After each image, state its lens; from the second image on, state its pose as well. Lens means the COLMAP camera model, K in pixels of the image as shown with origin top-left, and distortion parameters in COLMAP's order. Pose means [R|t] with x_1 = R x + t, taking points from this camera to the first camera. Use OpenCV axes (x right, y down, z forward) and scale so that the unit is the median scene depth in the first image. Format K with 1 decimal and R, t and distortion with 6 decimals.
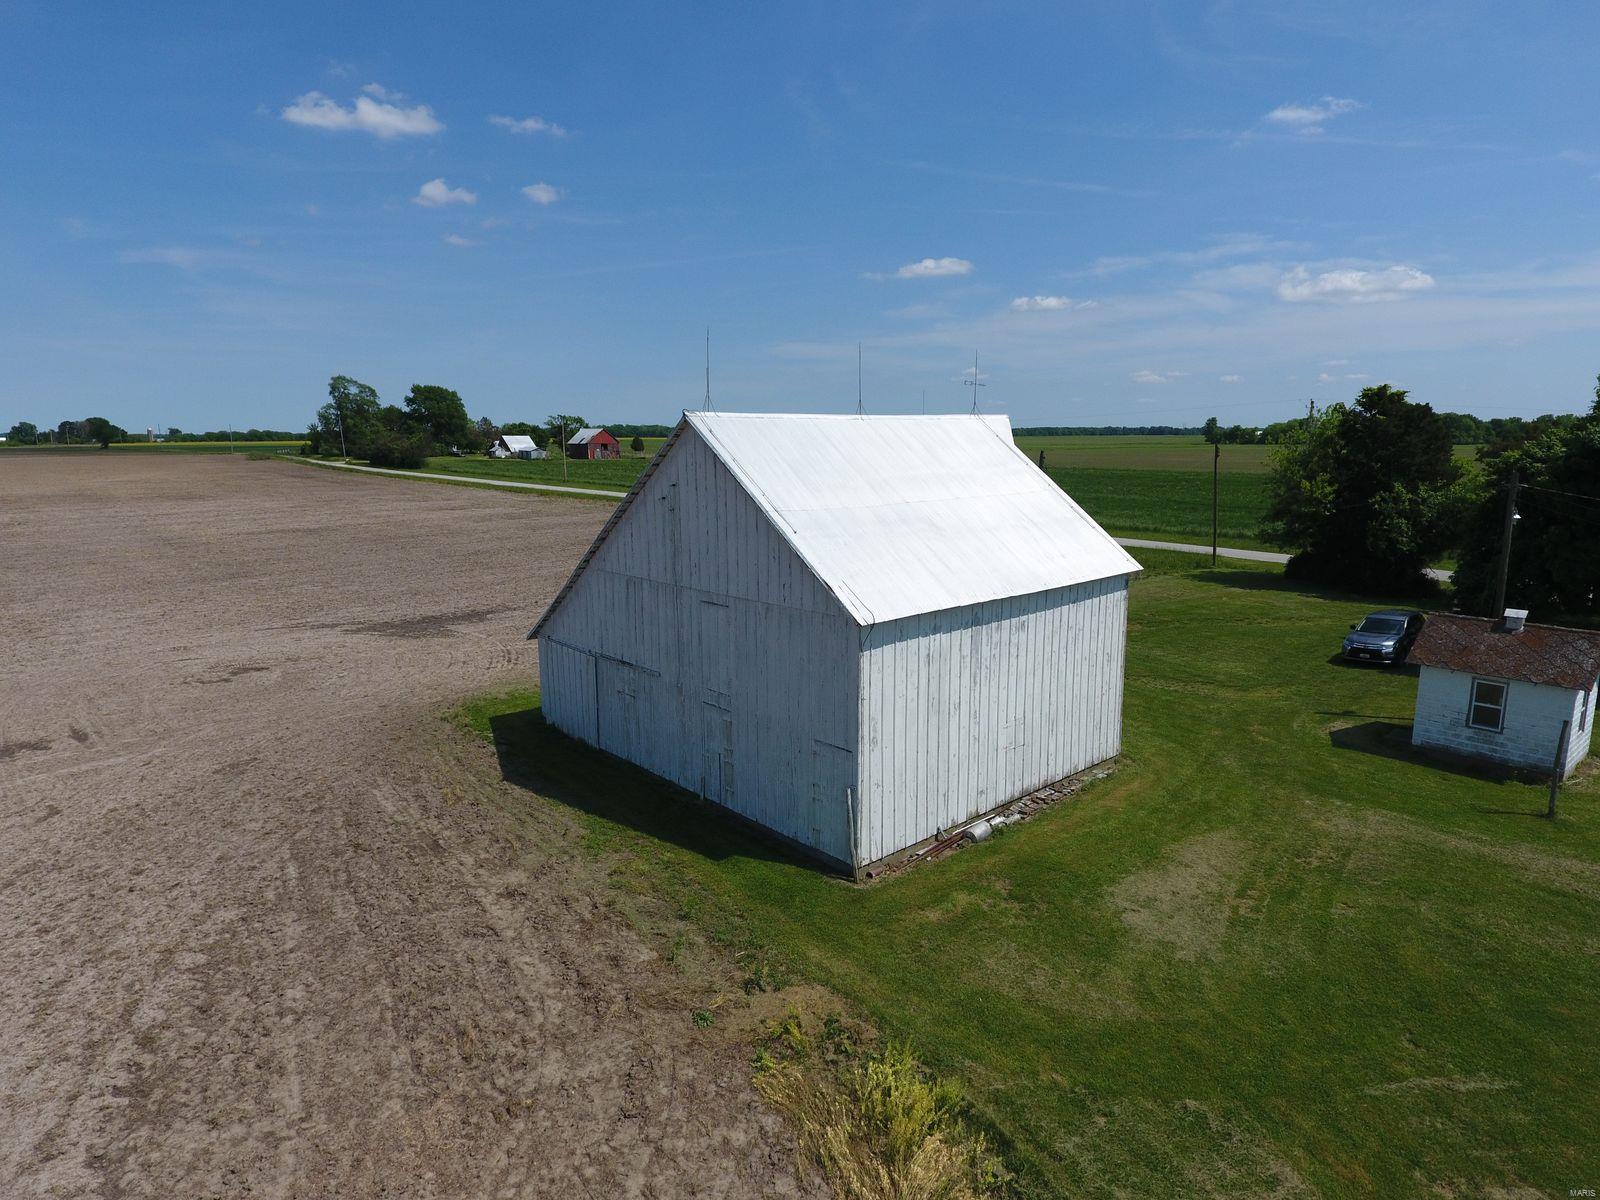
lens RADIAL K [[940.3, 0, 806.5], [0, 940.3, 606.7], [0, 0, 1]] dist [-0.000191, -0.001594]
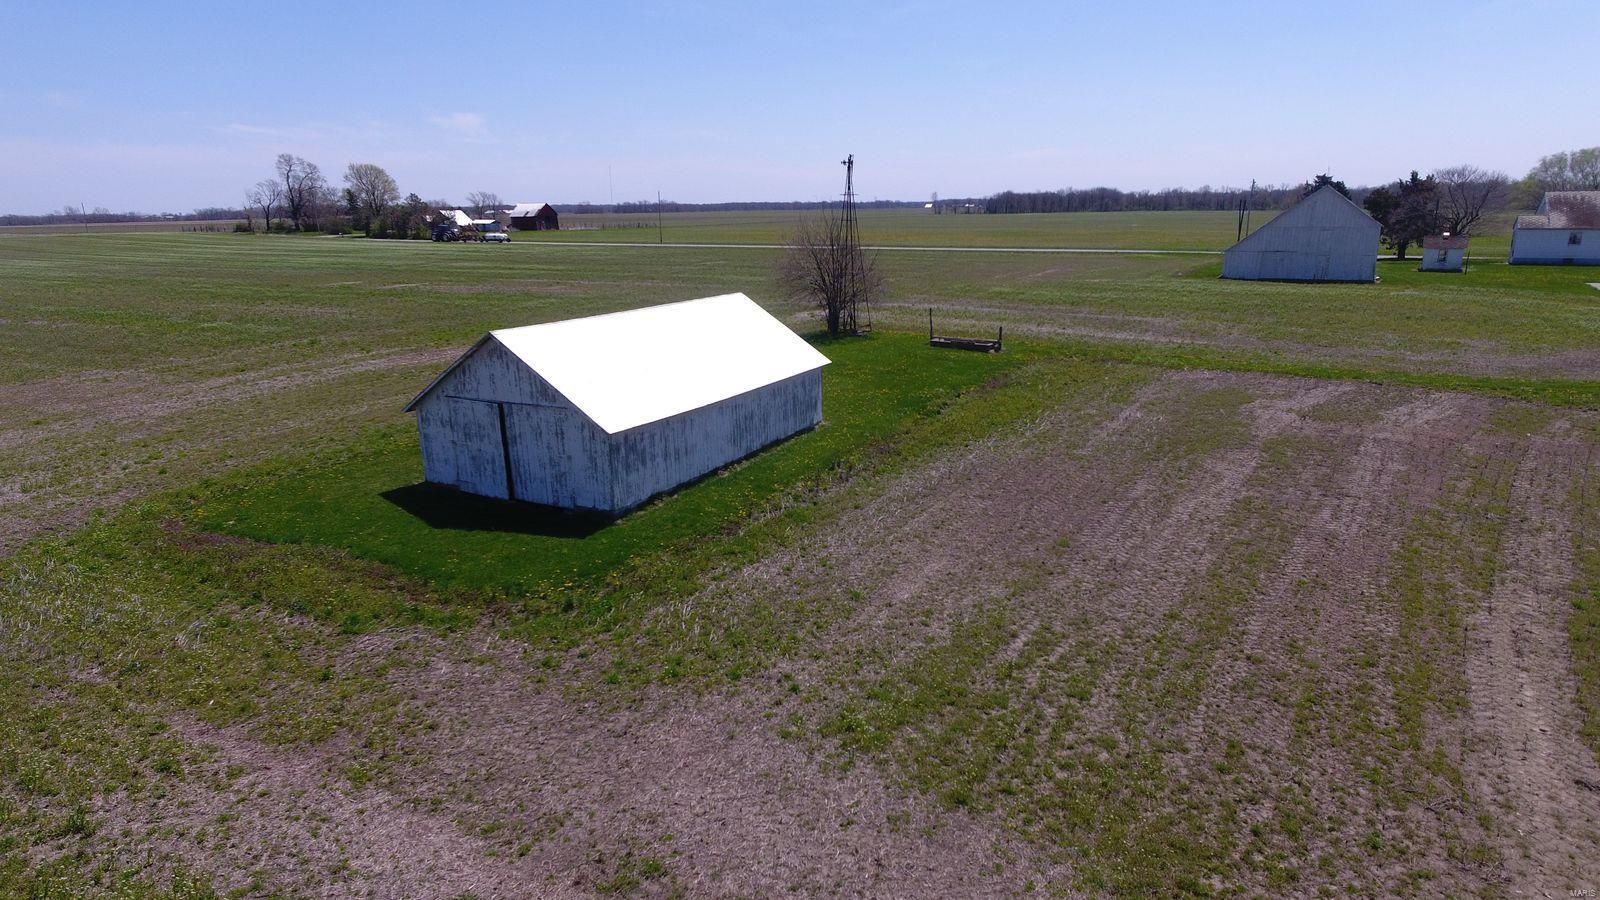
lens RADIAL K [[933.3, 0, 802.6], [0, 933.3, 458.7], [0, 0, 1]] dist [-0.002888, 0.001475]
pose [[0.945756, -0.095489, 0.310529, -3.167214], [0.071100, 0.993494, 0.088960, 0.407616], [-0.317003, -0.062055, 0.946392, -1.964433]]
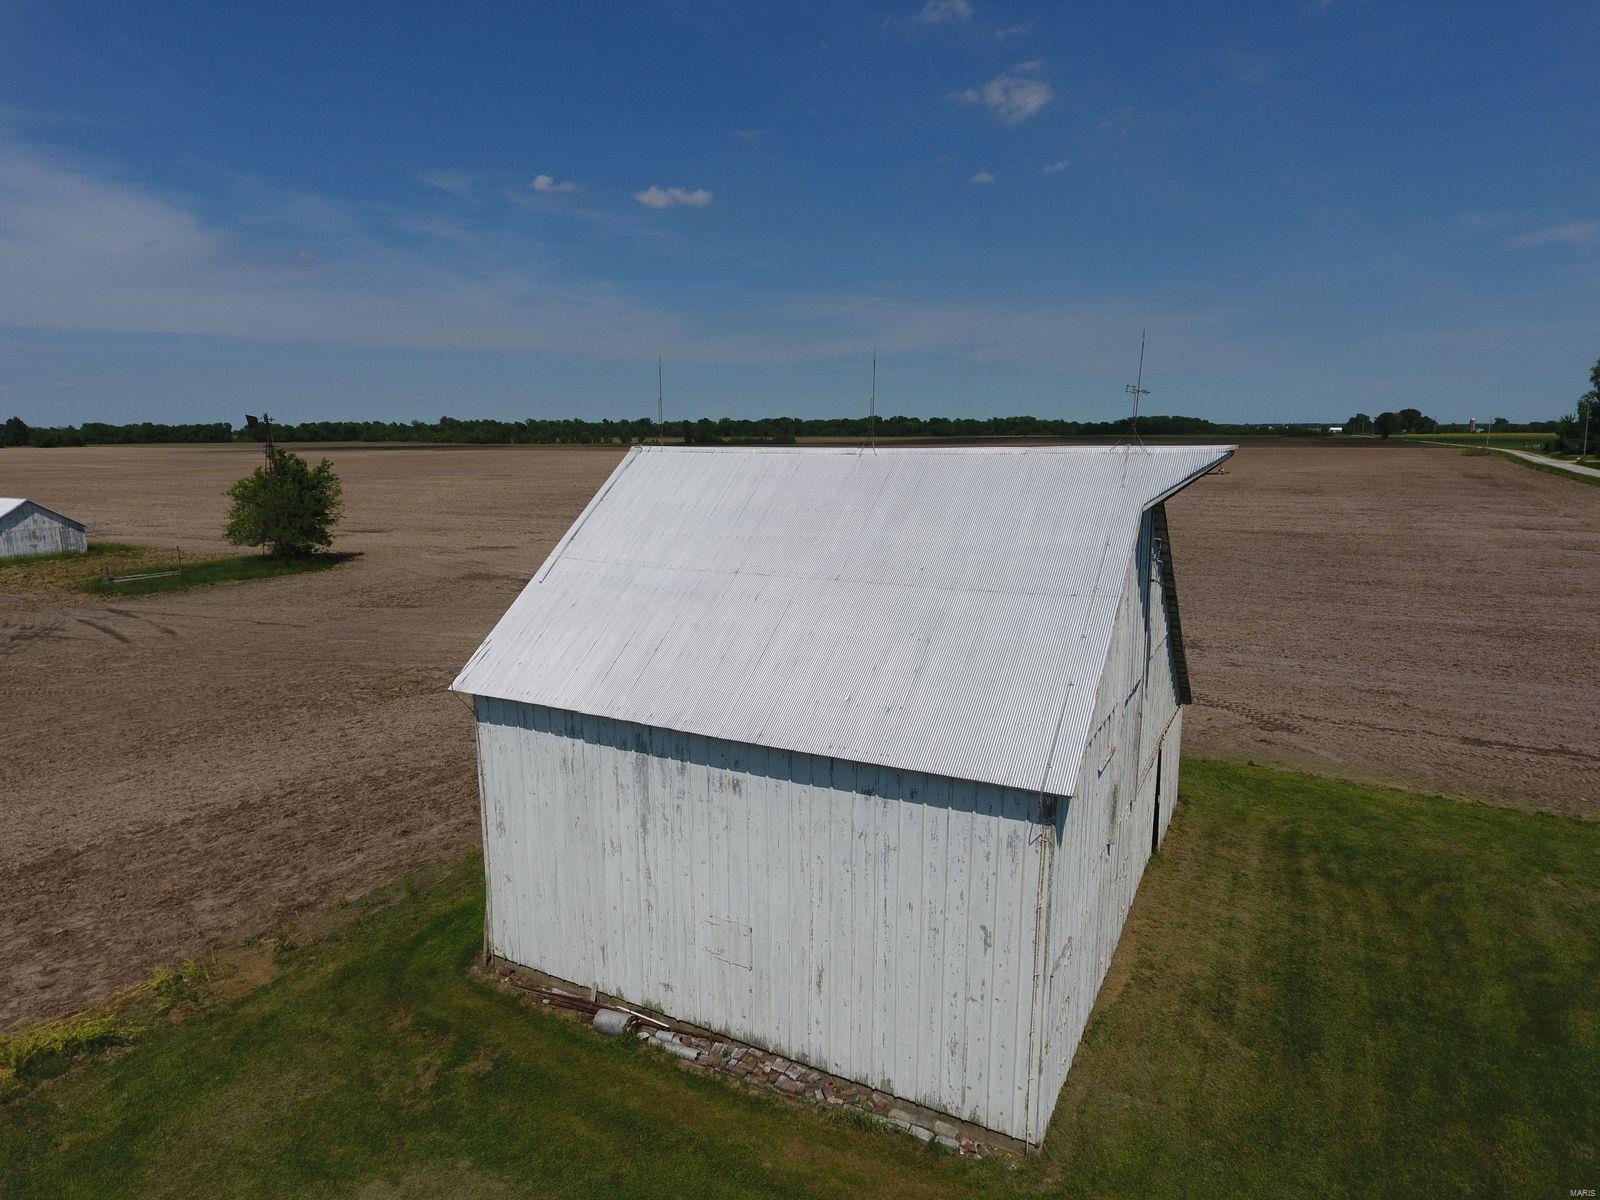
lens RADIAL K [[940.3, 0, 806.5], [0, 940.3, 606.7], [0, 0, 1]] dist [-0.000191, -0.001594]
pose [[0.334704, 0.176768, -0.925595, 0.904445], [-0.166685, 0.977865, 0.126475, -0.209048], [0.927464, 0.111951, 0.356760, 0.881351]]
